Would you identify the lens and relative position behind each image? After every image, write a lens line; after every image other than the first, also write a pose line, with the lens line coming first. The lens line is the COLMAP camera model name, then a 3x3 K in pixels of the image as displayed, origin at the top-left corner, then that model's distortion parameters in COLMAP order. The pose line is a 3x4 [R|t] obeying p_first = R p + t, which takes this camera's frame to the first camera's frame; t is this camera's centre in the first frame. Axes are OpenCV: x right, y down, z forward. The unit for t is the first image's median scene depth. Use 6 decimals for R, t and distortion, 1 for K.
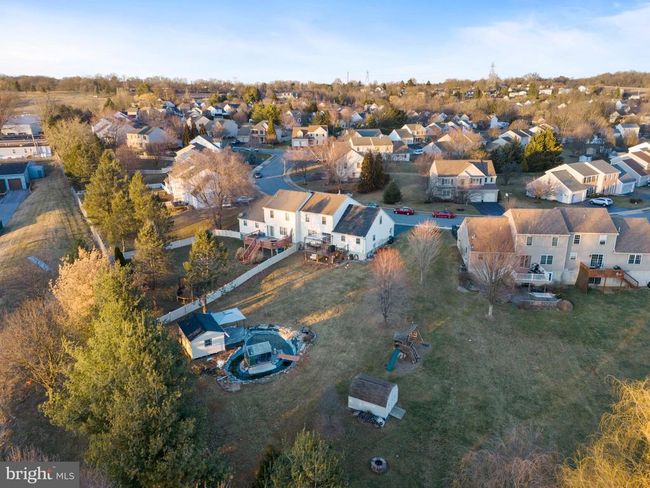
lens RADIAL K [[477.5, 0, 324.0], [0, 477.5, 244.8], [0, 0, 1]] dist [0.046637, -0.021065]
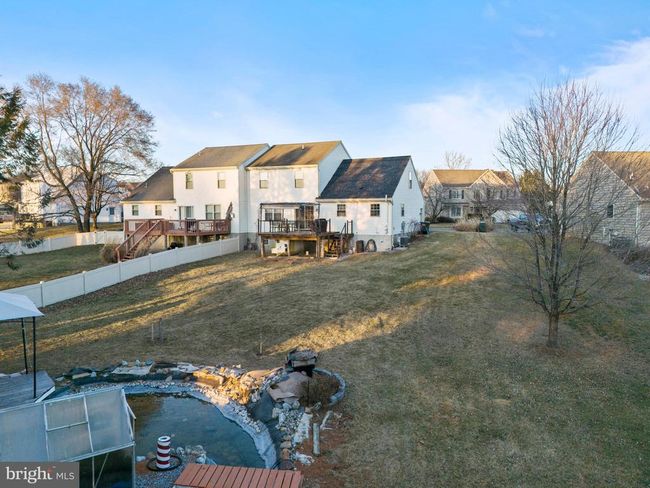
lens RADIAL K [[477.5, 0, 330.7], [0, 477.5, 243.7], [0, 0, 1]] dist [0.046637, -0.021065]
pose [[0.986574, 0.003217, 0.163286, -0.048803], [0.036115, 0.970757, -0.237332, 0.133588], [-0.159274, 0.240043, 0.957607, 0.554249]]
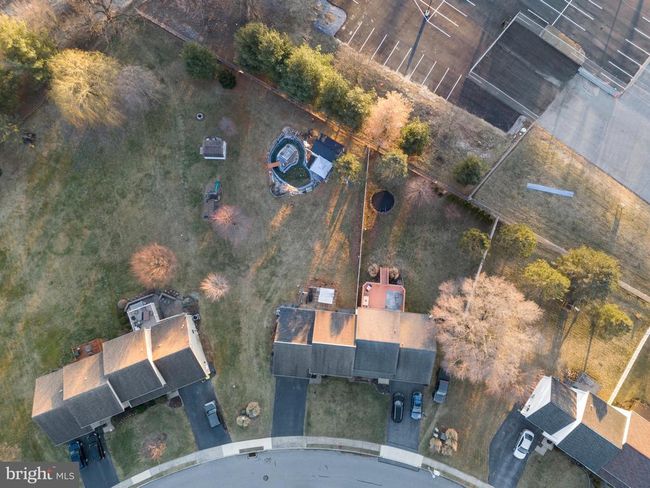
lens RADIAL K [[477.5, 0, 324.1], [0, 477.5, 242.8], [0, 0, 1]] dist [0.046637, -0.021065]
pose [[-0.887240, 0.457672, -0.057805, -0.003999], [-0.132690, -0.133182, 0.982169, -1.034901], [0.441813, 0.879090, 0.178892, 0.702556]]
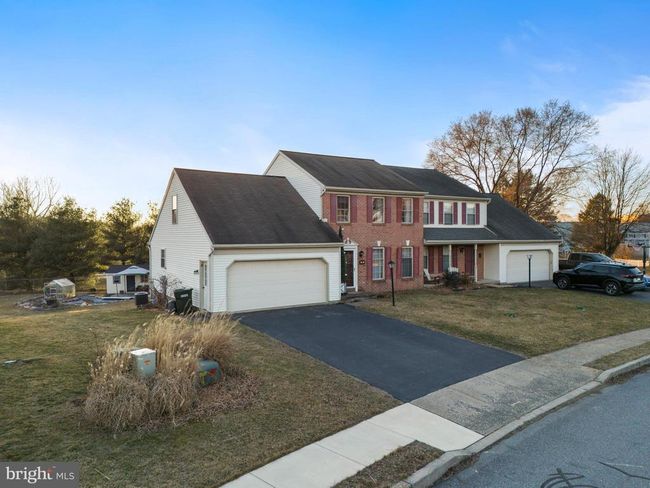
lens RADIAL K [[477.5, 0, 325.3], [0, 477.5, 244.0], [0, 0, 1]] dist [0.046637, -0.021065]
pose [[-0.415450, 0.022059, -0.909349, 0.363548], [-0.269710, 0.951762, 0.146309, -0.104139], [0.868711, 0.306044, -0.389460, 1.230626]]
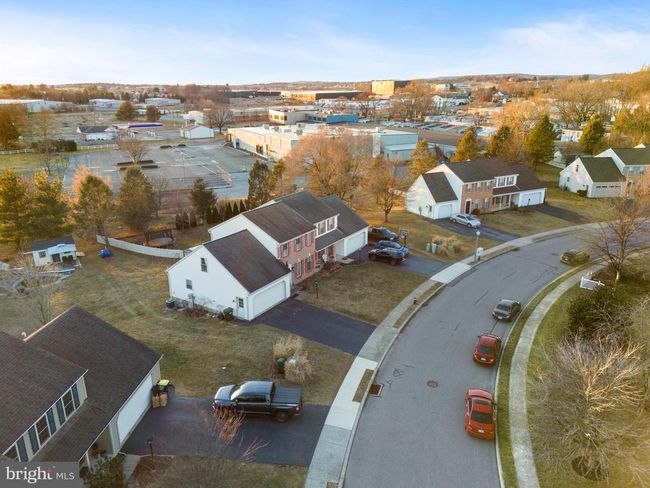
lens RADIAL K [[477.5, 0, 326.1], [0, 477.5, 242.7], [0, 0, 1]] dist [0.046637, -0.021065]
pose [[0.016781, 0.314541, -0.949095, 0.672602], [-0.302046, 0.906476, 0.295076, -0.295569], [0.953146, 0.281719, 0.110218, 1.091138]]
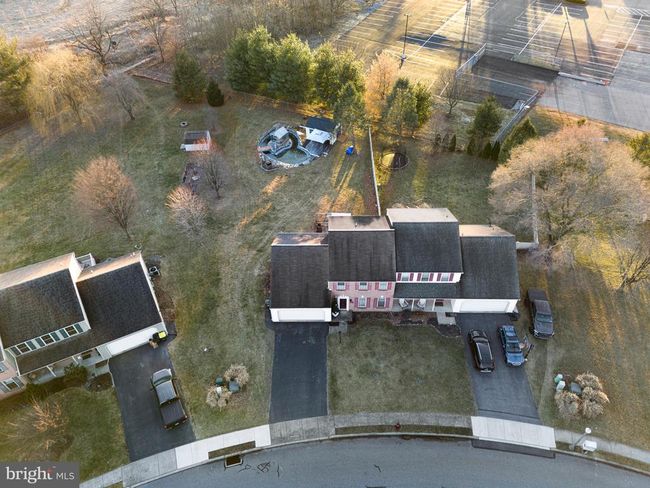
lens RADIAL K [[477.5, 0, 325.8], [0, 477.5, 243.2], [0, 0, 1]] dist [0.046637, -0.021065]
pose [[-0.841430, 0.398573, -0.364877, 0.297709], [-0.147734, 0.479835, 0.864831, -0.654862], [0.519779, 0.781600, -0.344865, 1.275405]]
